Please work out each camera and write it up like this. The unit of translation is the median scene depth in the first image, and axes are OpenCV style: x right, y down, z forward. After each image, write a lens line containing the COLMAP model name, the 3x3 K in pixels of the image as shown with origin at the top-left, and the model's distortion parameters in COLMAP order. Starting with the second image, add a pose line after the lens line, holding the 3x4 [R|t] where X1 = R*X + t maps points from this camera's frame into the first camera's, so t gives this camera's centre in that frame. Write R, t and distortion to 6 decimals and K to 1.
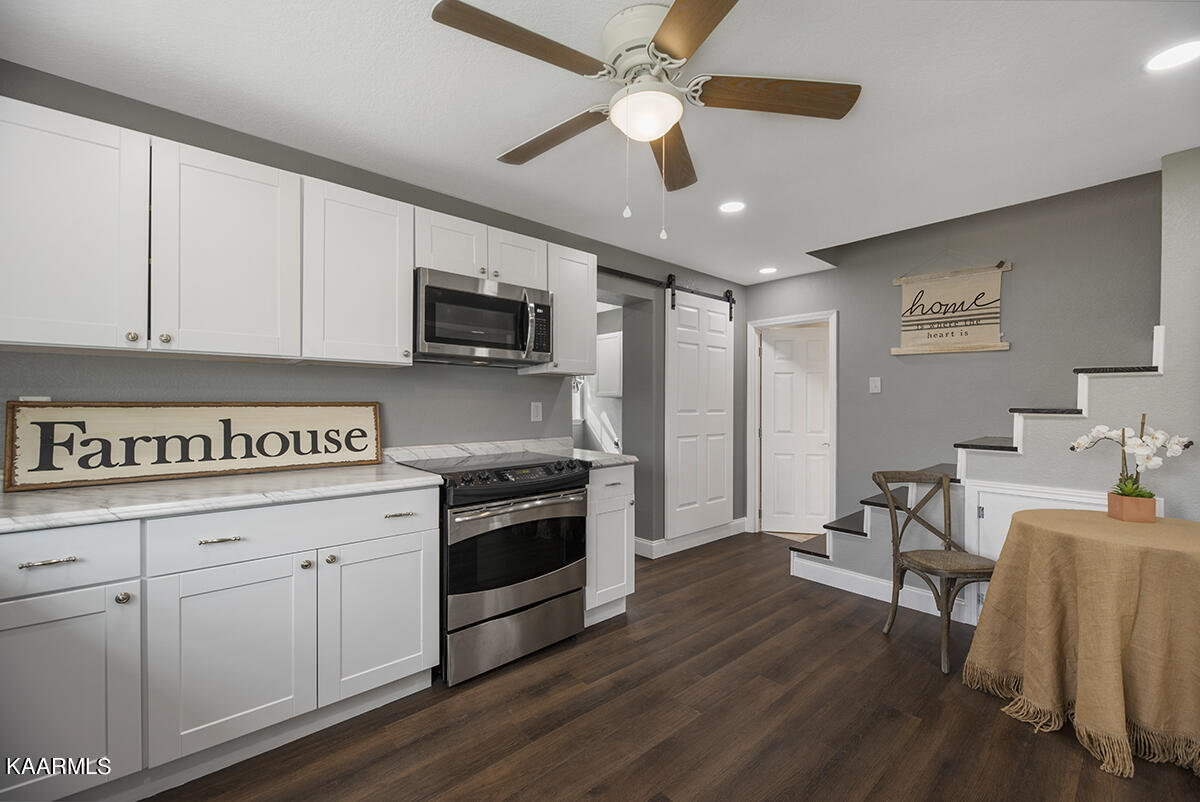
lens RADIAL K [[488.5, 0, 604.9], [0, 488.5, 400.4], [0, 0, 1]] dist [0.000290, -0.000208]
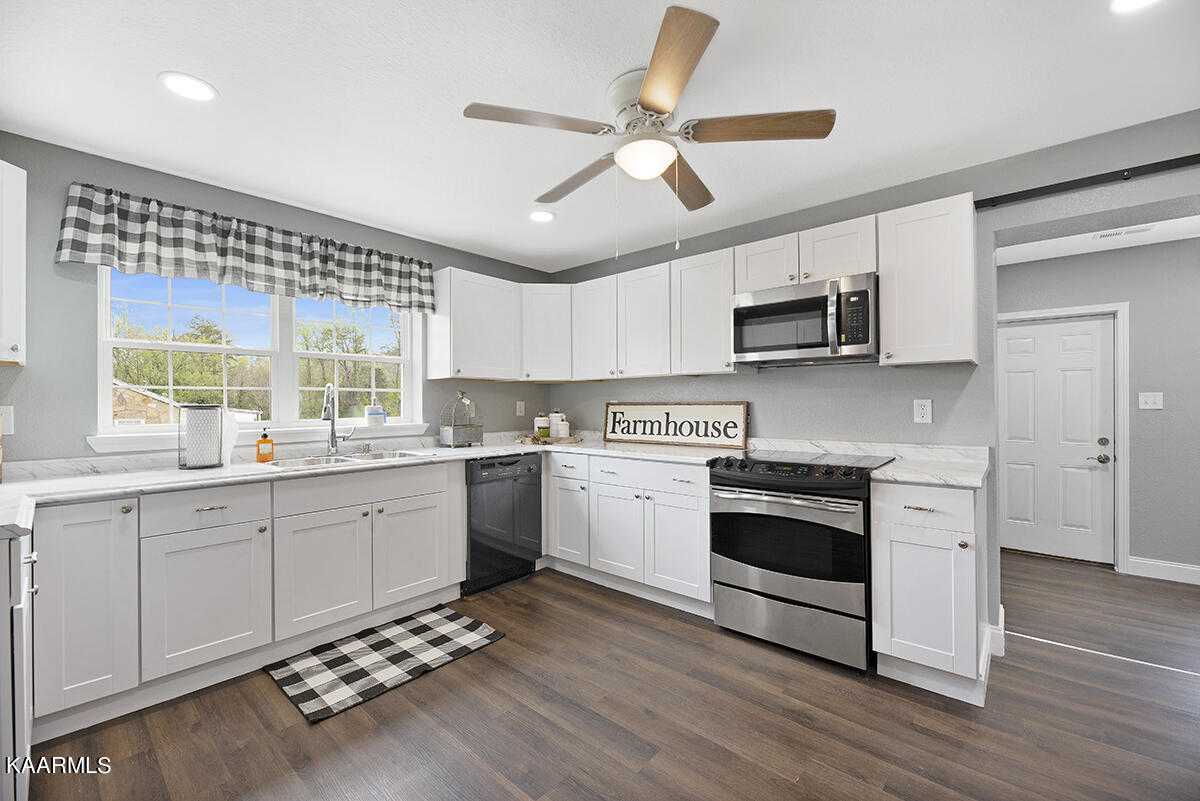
lens RADIAL K [[488.5, 0, 604.5], [0, 488.5, 405.3], [0, 0, 1]] dist [0.000290, -0.000208]
pose [[0.125722, -0.000830, -0.992065, 0.905576], [0.011453, 0.999934, 0.000615, 0.009709], [0.991999, -0.011439, 0.125723, 0.555237]]
